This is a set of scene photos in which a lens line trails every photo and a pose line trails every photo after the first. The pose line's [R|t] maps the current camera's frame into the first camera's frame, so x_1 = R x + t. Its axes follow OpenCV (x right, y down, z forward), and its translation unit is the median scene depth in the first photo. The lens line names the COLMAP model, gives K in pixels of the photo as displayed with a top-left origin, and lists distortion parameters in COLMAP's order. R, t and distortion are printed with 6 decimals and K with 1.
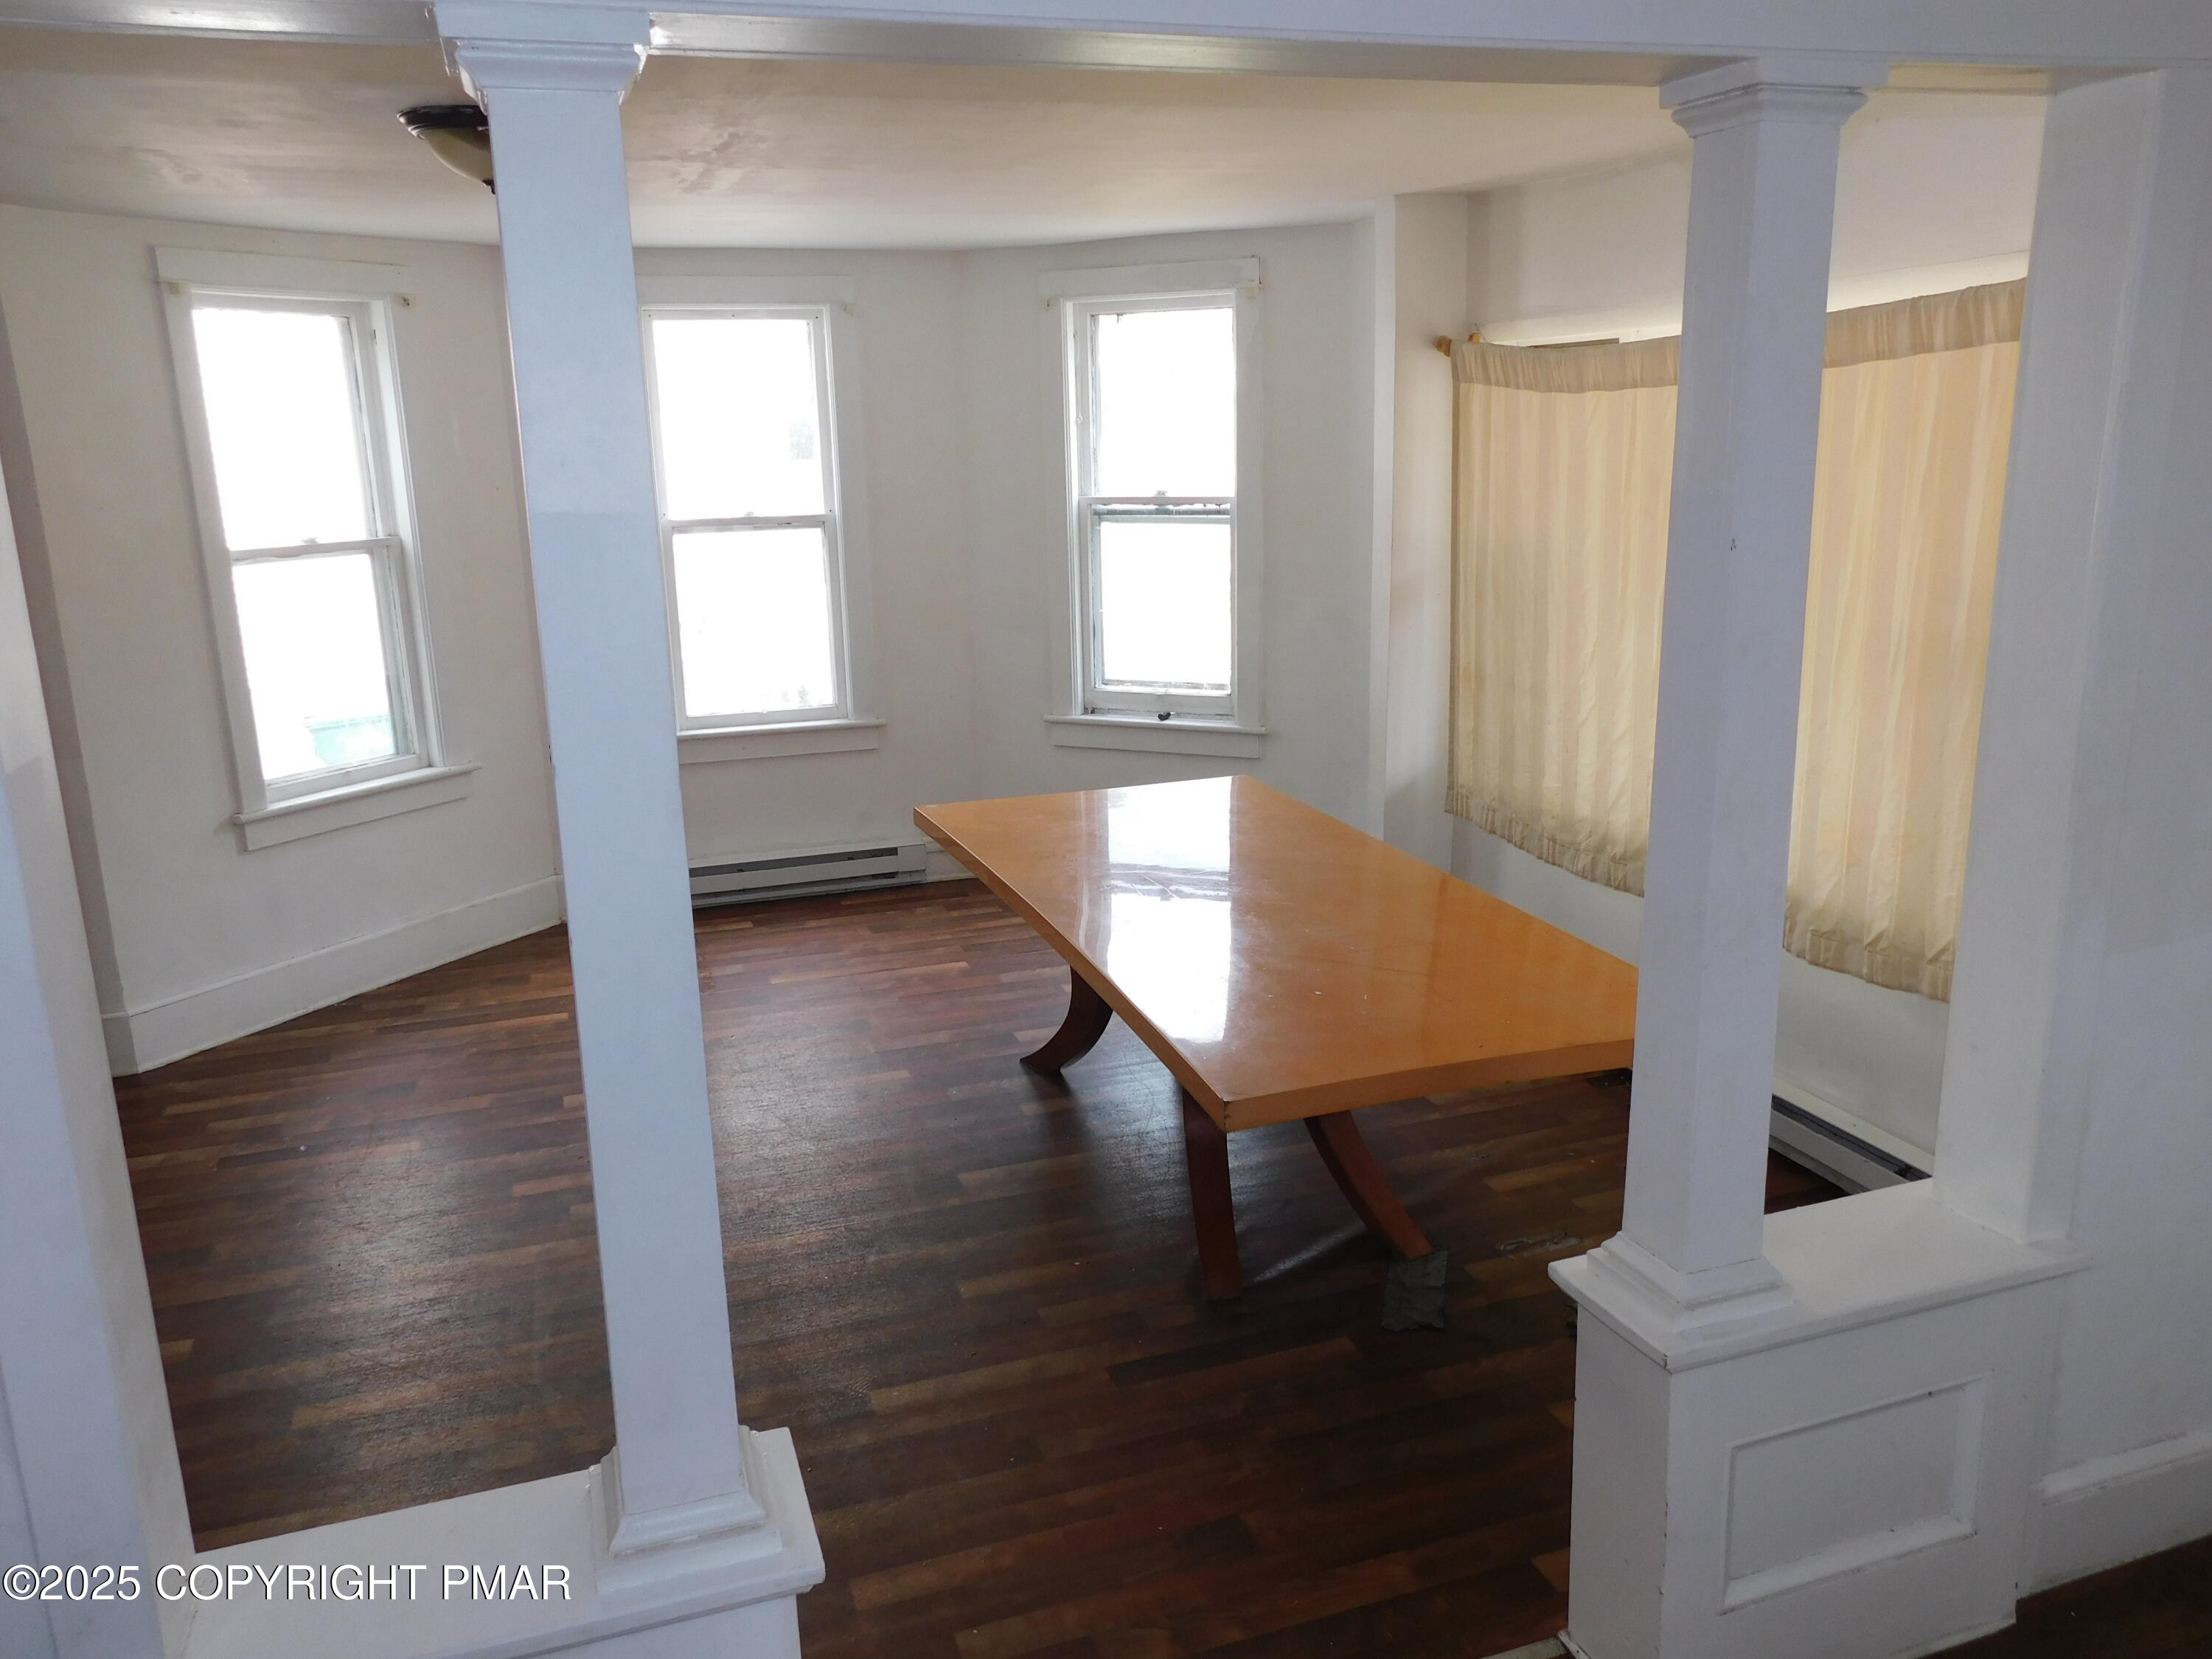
lens RADIAL K [[1611.9, 0, 1122.1], [0, 1611.9, 821.7], [0, 0, 1]] dist [-0.019265, 0.015852]
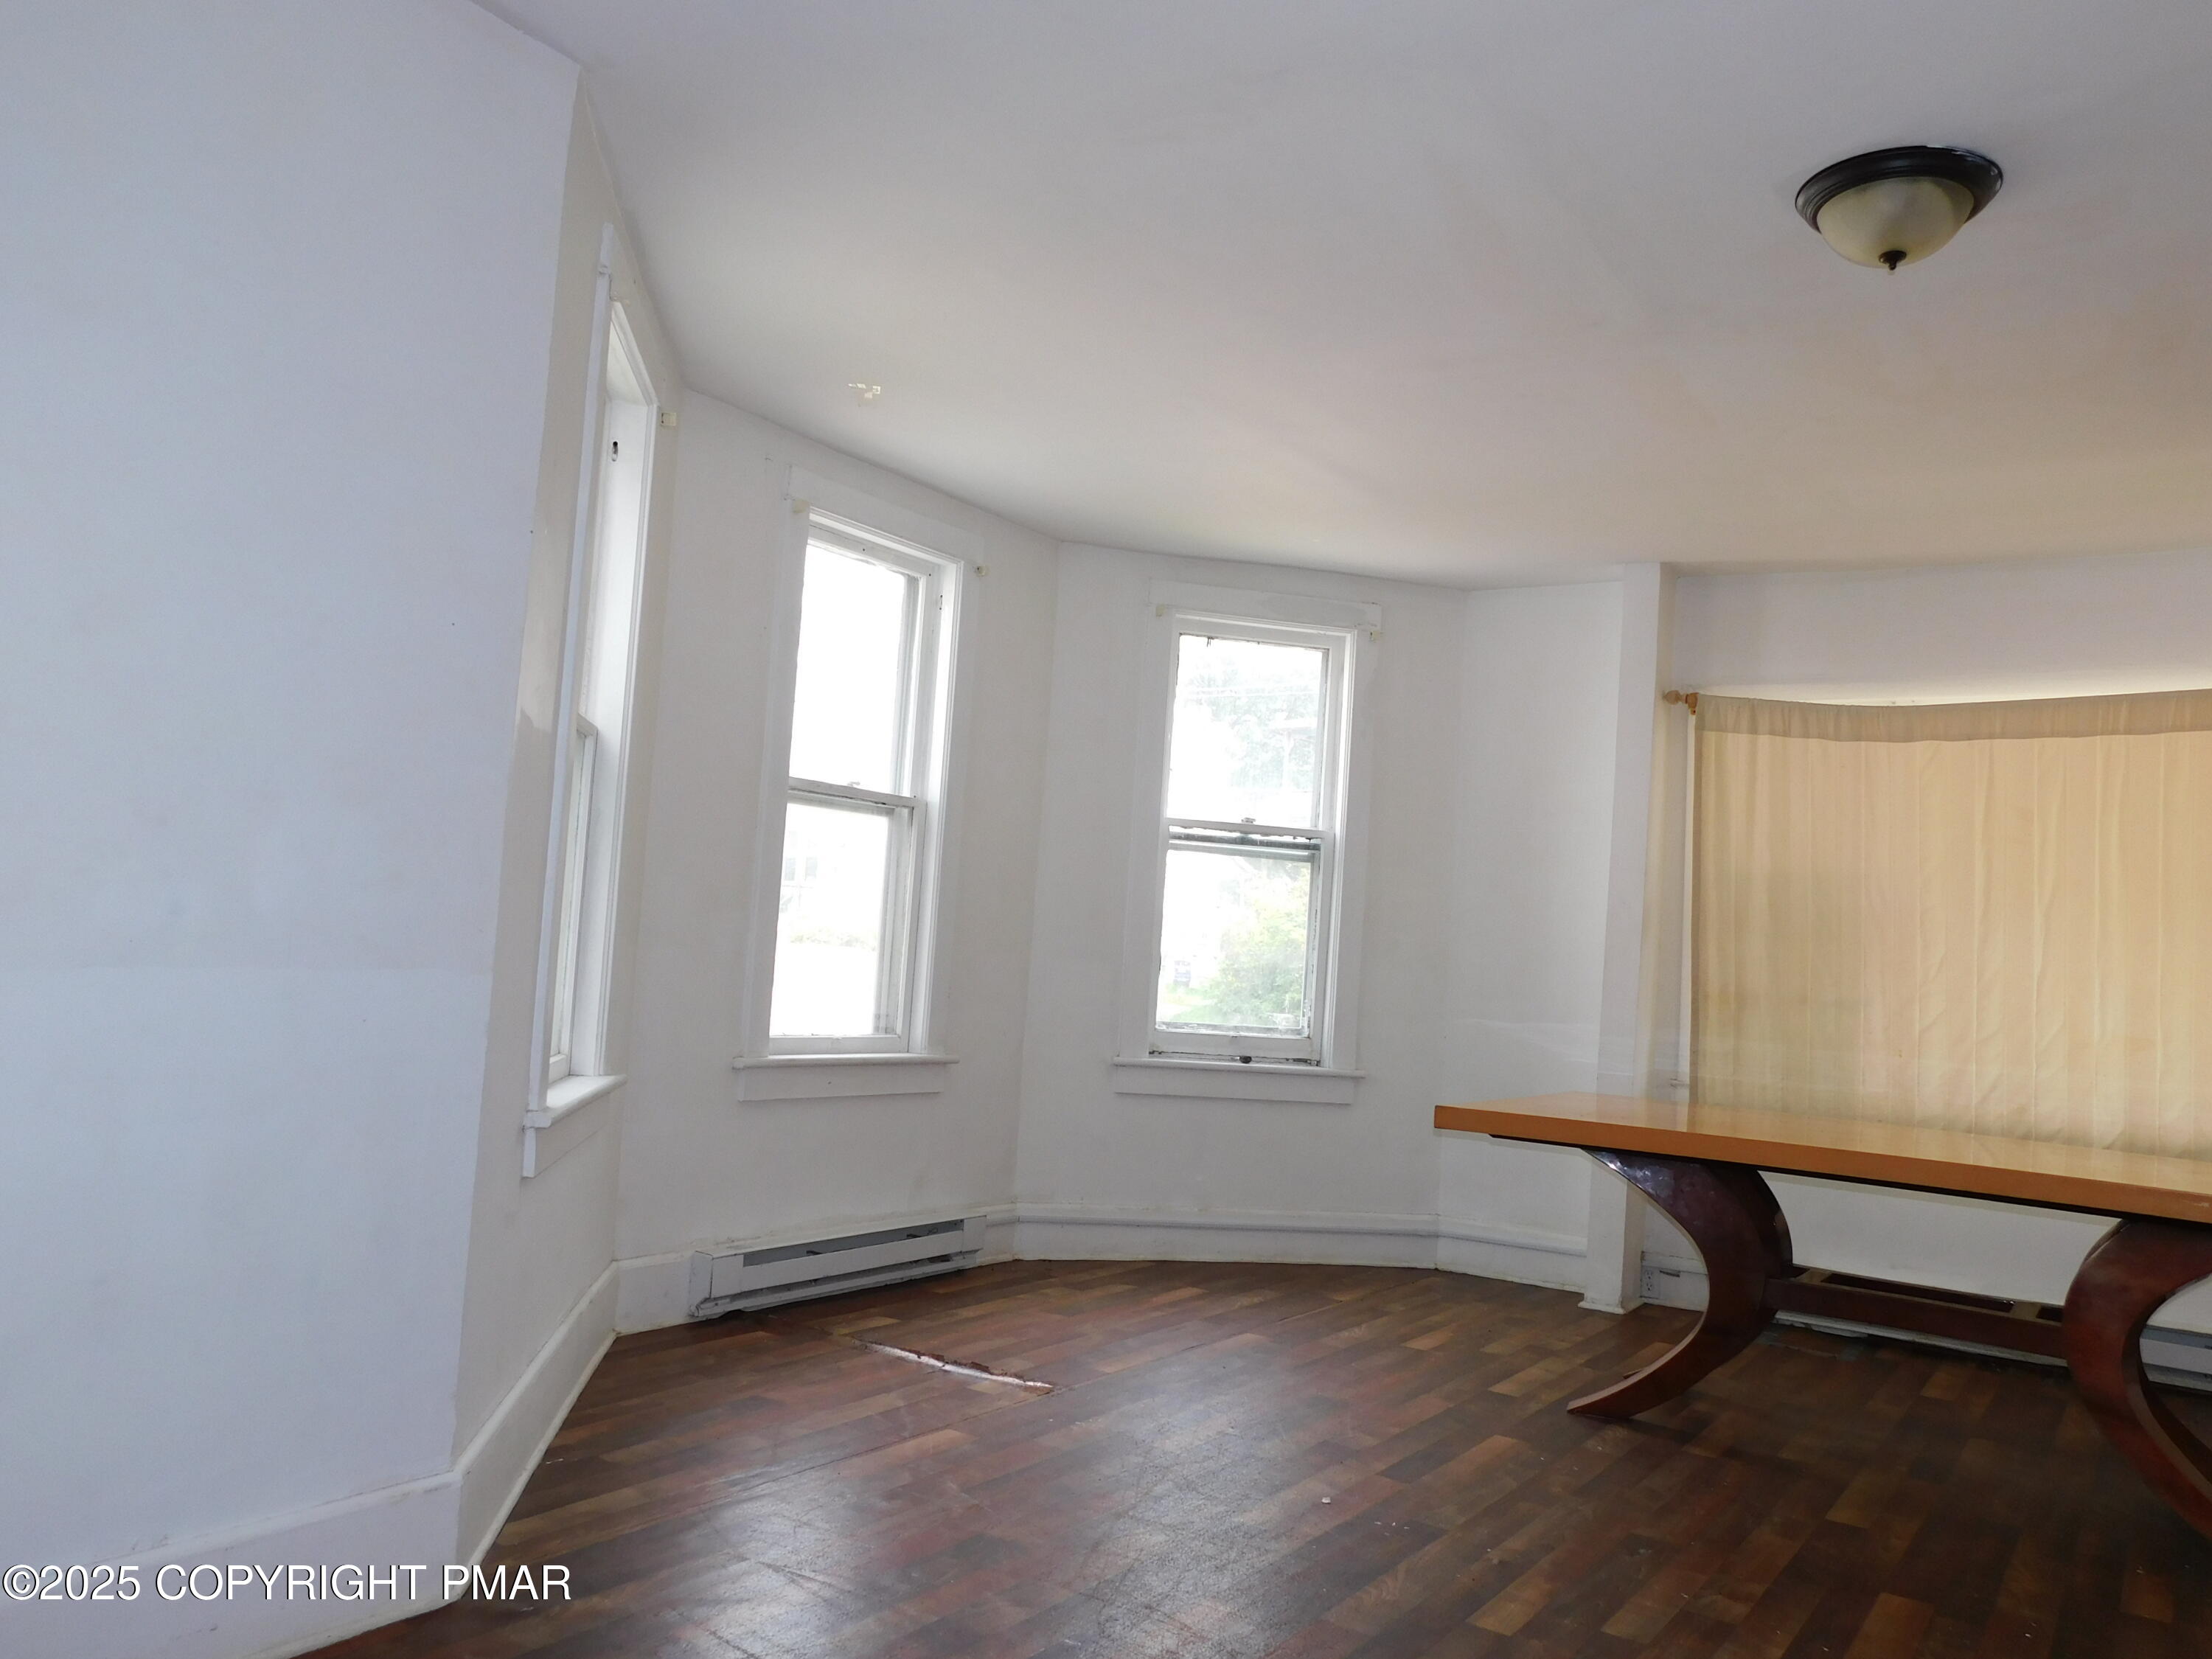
lens RADIAL K [[1611.9, 0, 1117.2], [0, 1611.9, 819.9], [0, 0, 1]] dist [-0.019265, 0.015852]
pose [[0.804437, 0.120933, 0.581599, -0.614694], [0.057799, 0.958479, -0.279243, 0.057884], [-0.591220, 0.258249, 0.764046, 0.335054]]
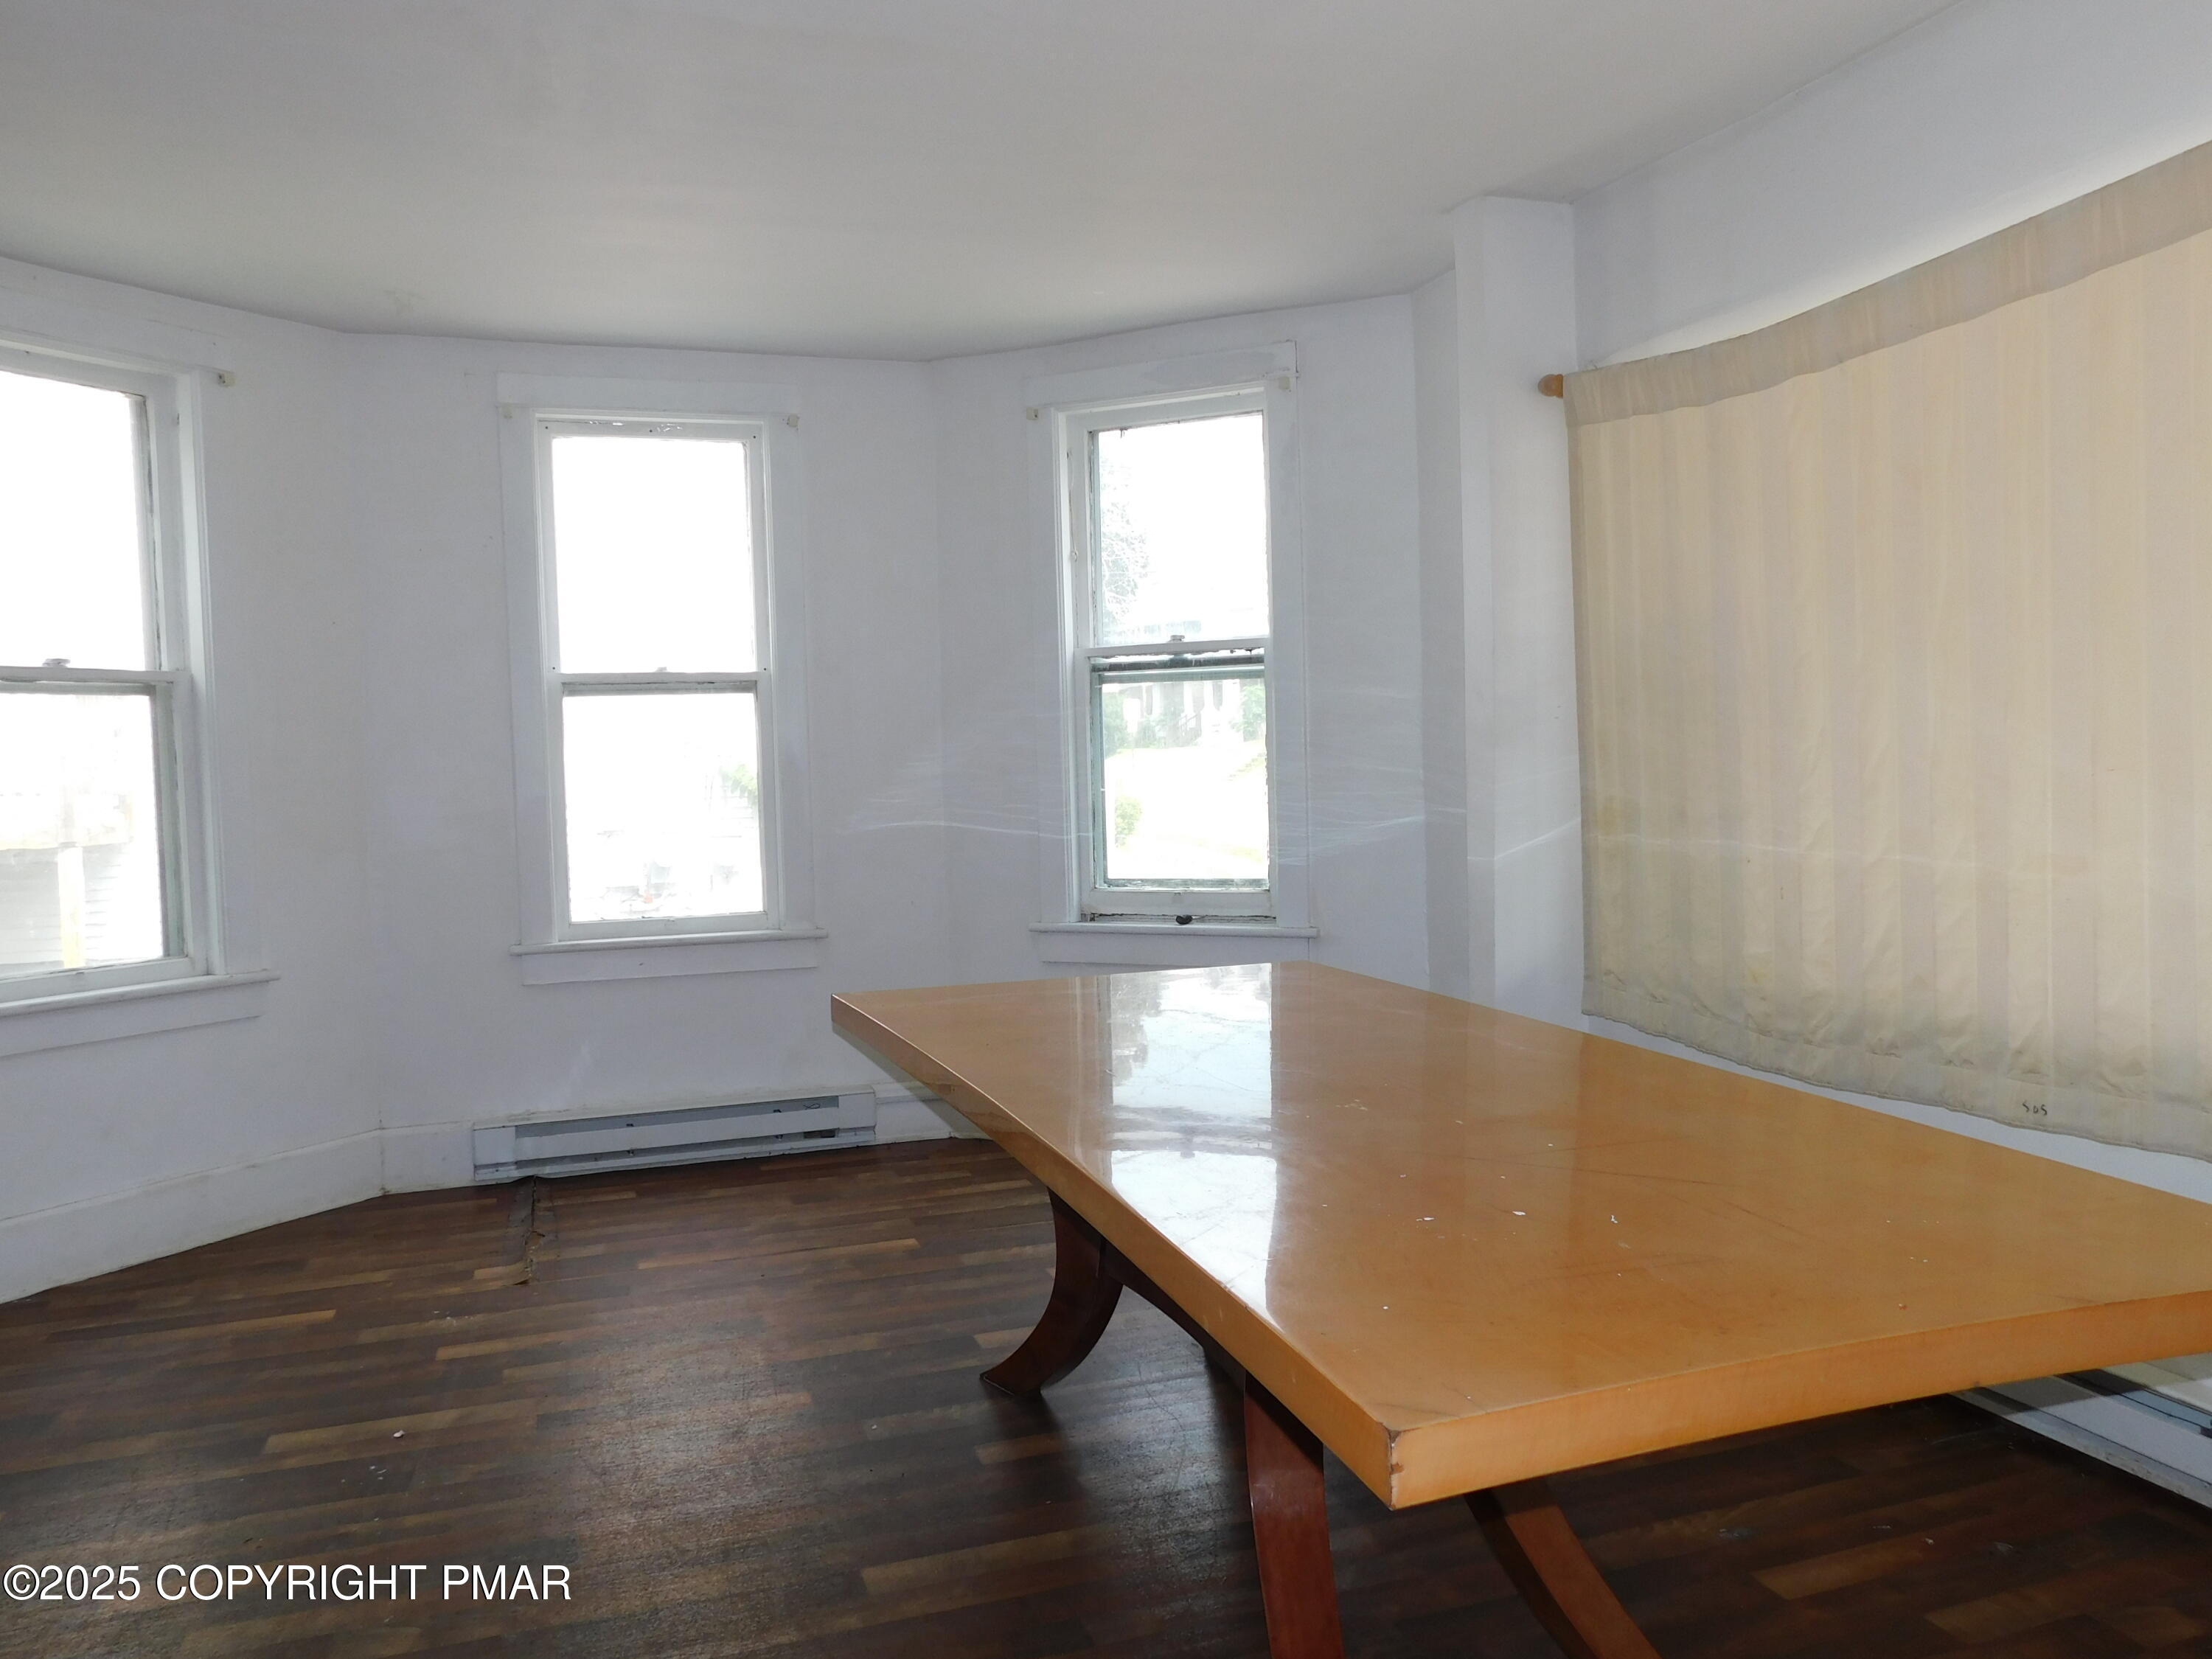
lens RADIAL K [[1611.9, 0, 1116.8], [0, 1611.9, 829.2], [0, 0, 1]] dist [-0.019265, 0.015852]
pose [[0.999965, -0.006482, -0.005353, -0.001900], [0.005326, 0.981164, -0.193101, 0.044069], [0.006504, 0.193066, 0.981164, 0.245195]]
